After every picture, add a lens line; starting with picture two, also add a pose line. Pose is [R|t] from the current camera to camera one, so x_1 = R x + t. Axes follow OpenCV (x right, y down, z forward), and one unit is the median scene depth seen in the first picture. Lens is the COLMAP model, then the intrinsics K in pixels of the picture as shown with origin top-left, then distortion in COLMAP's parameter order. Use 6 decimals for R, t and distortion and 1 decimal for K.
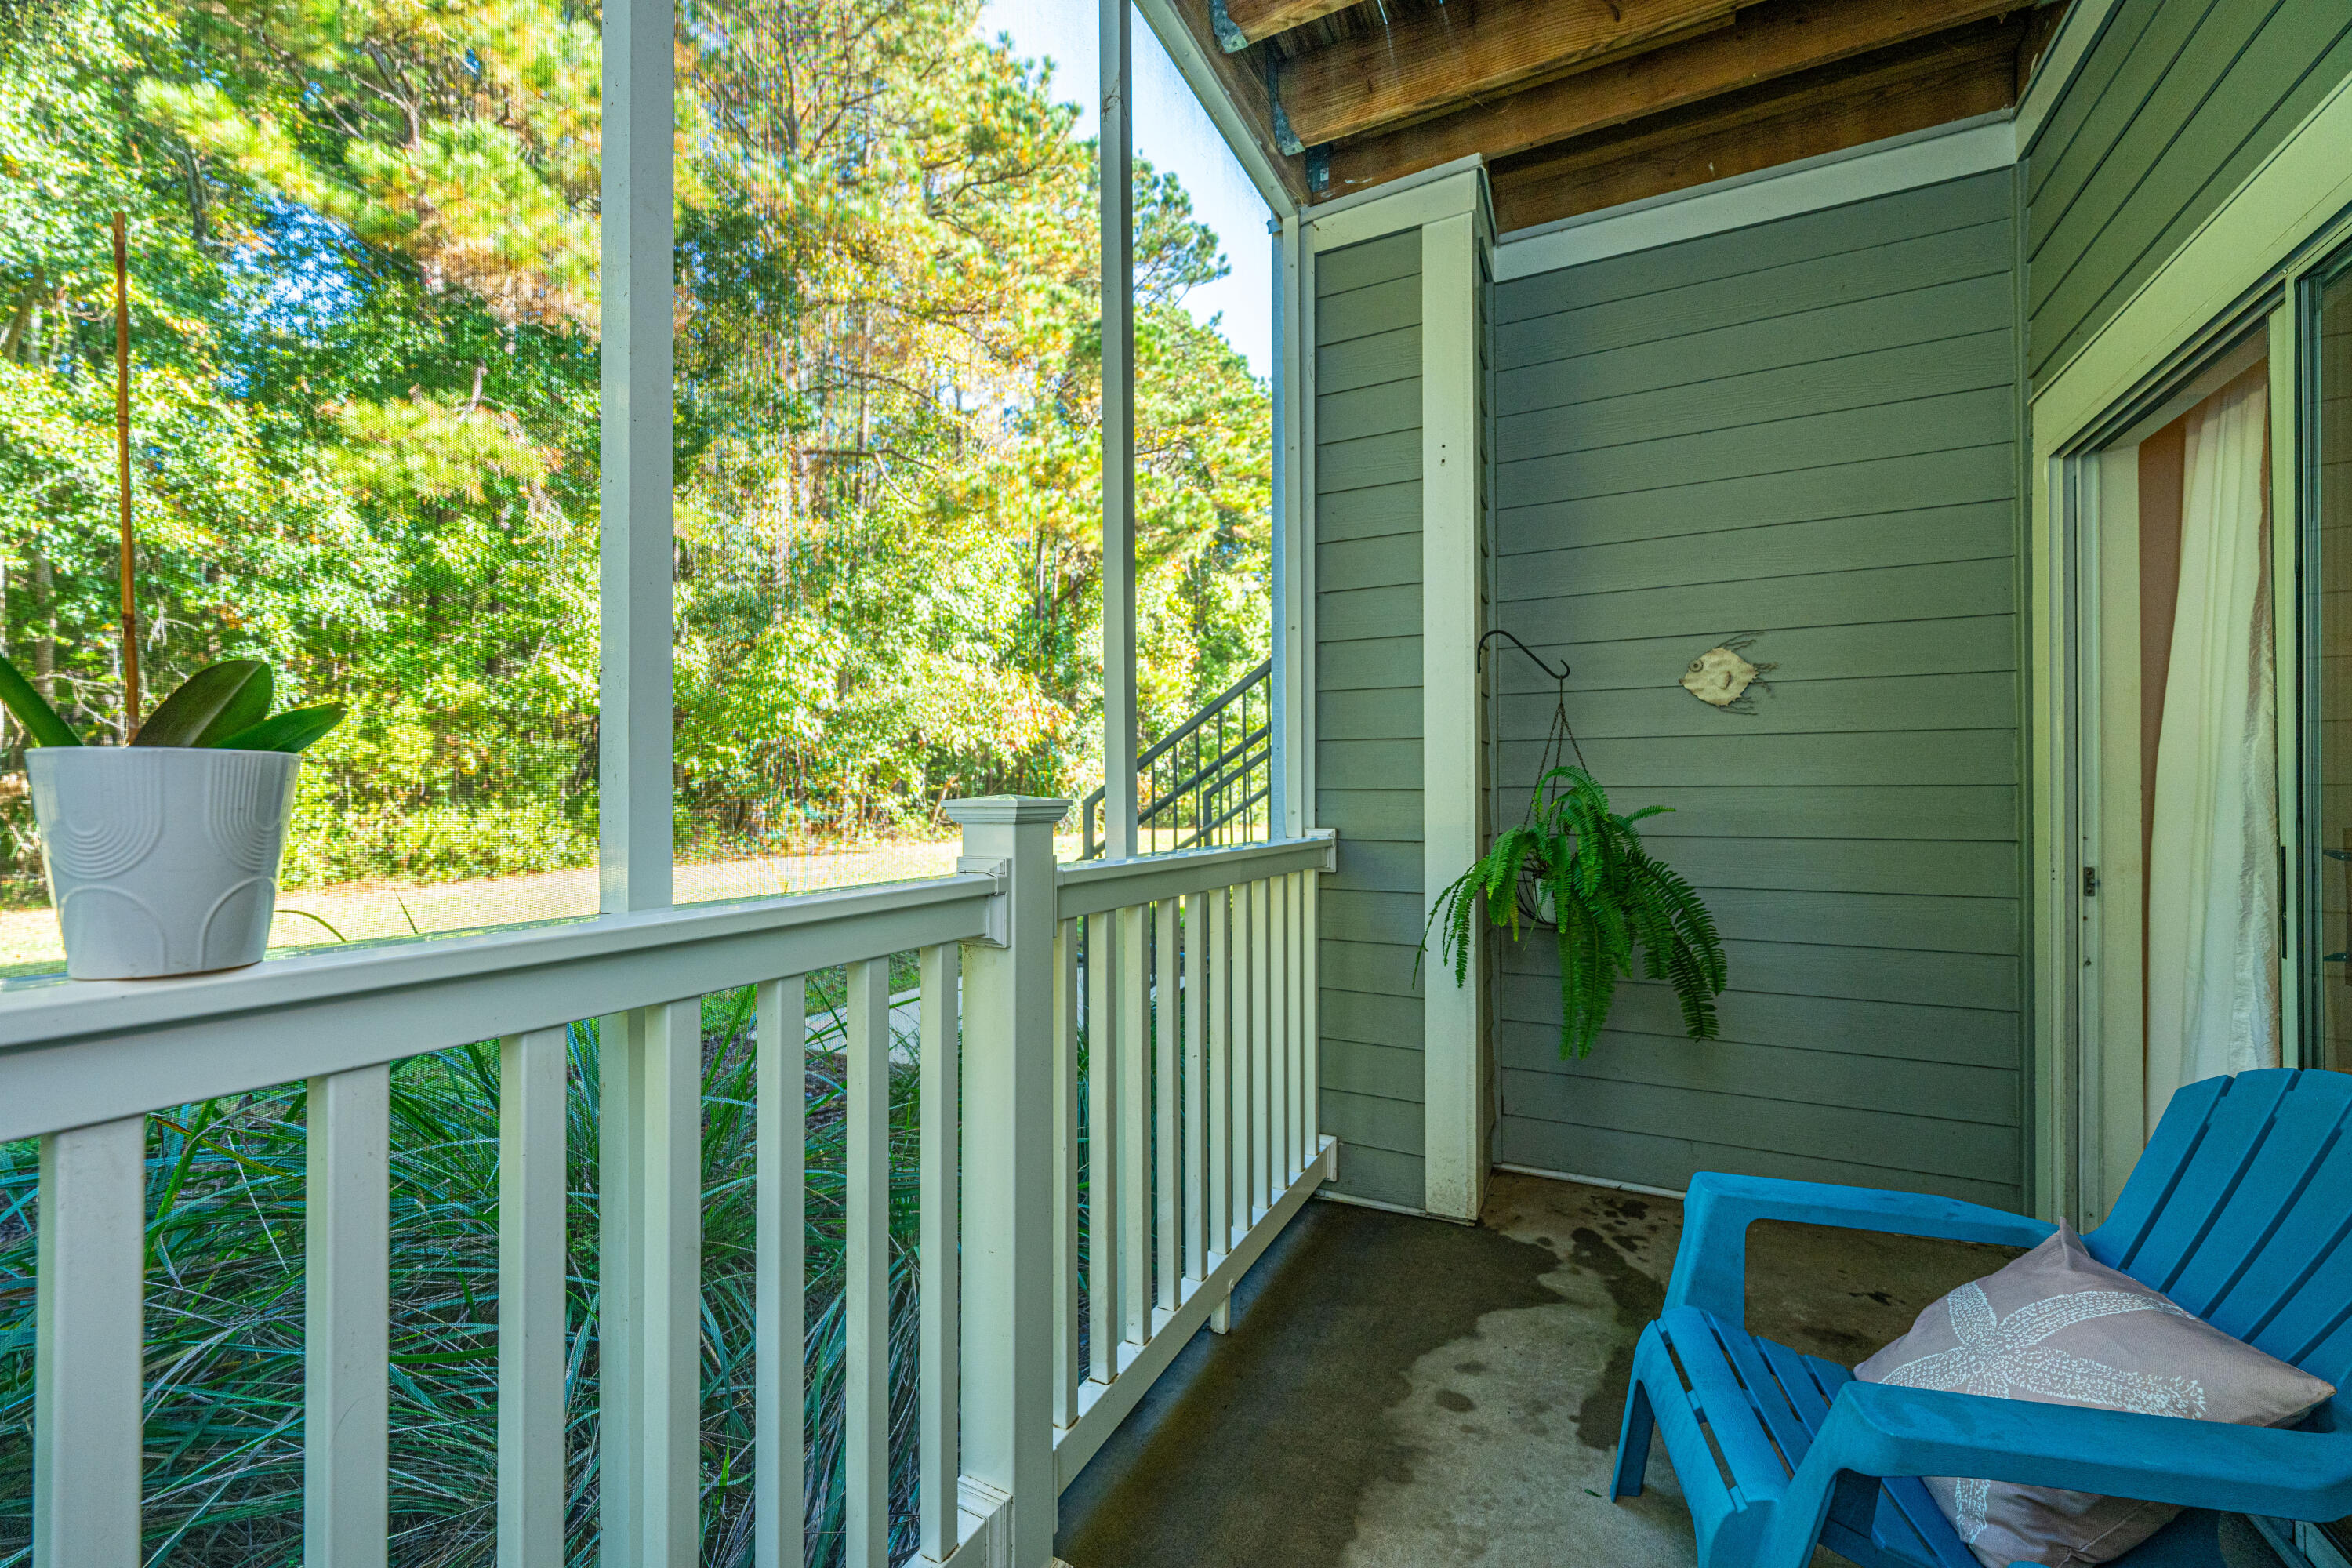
lens RADIAL K [[954.1, 0, 1176.0], [0, 954.1, 784.0], [0, 0, 1]] dist [-0.000041, -0.000224]
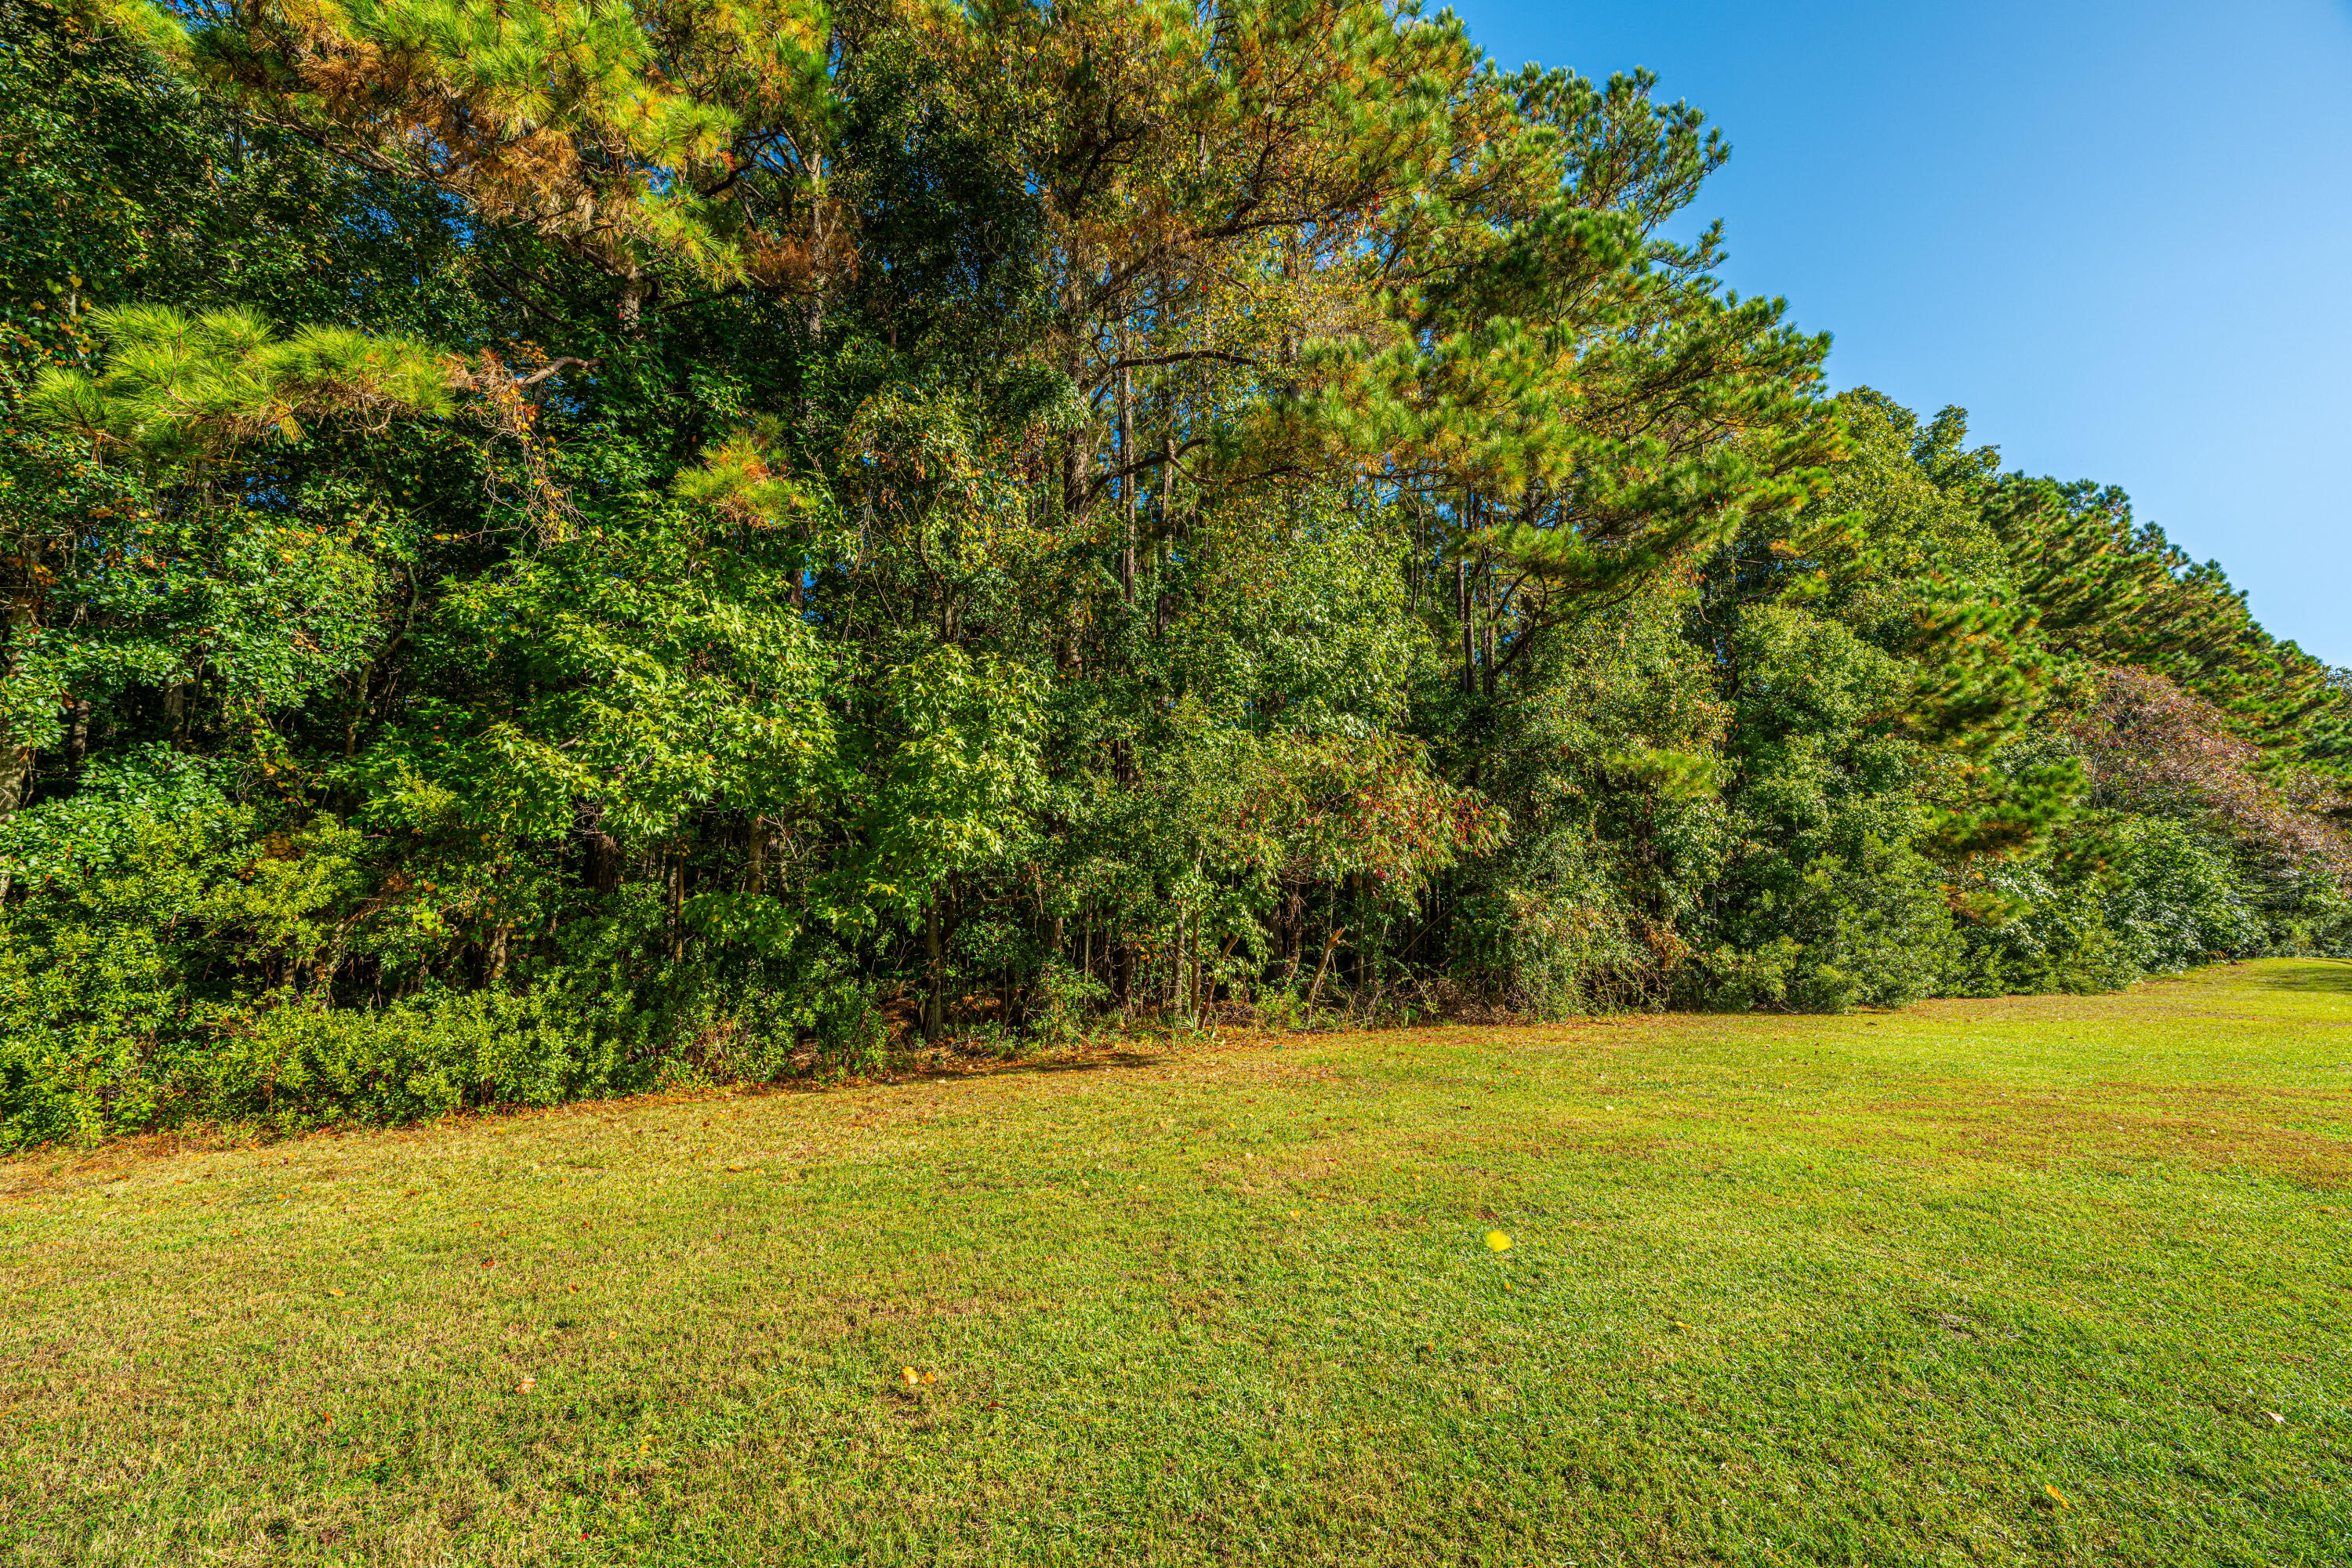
lens RADIAL K [[954.1, 0, 1176.0], [0, 954.1, 784.0], [0, 0, 1]] dist [-0.000041, -0.000224]
pose [[0.883543, -0.087821, -0.460043, -0.017566], [0.017124, 0.987663, -0.155654, -0.006234], [0.468037, 0.129649, 0.874147, 0.324336]]
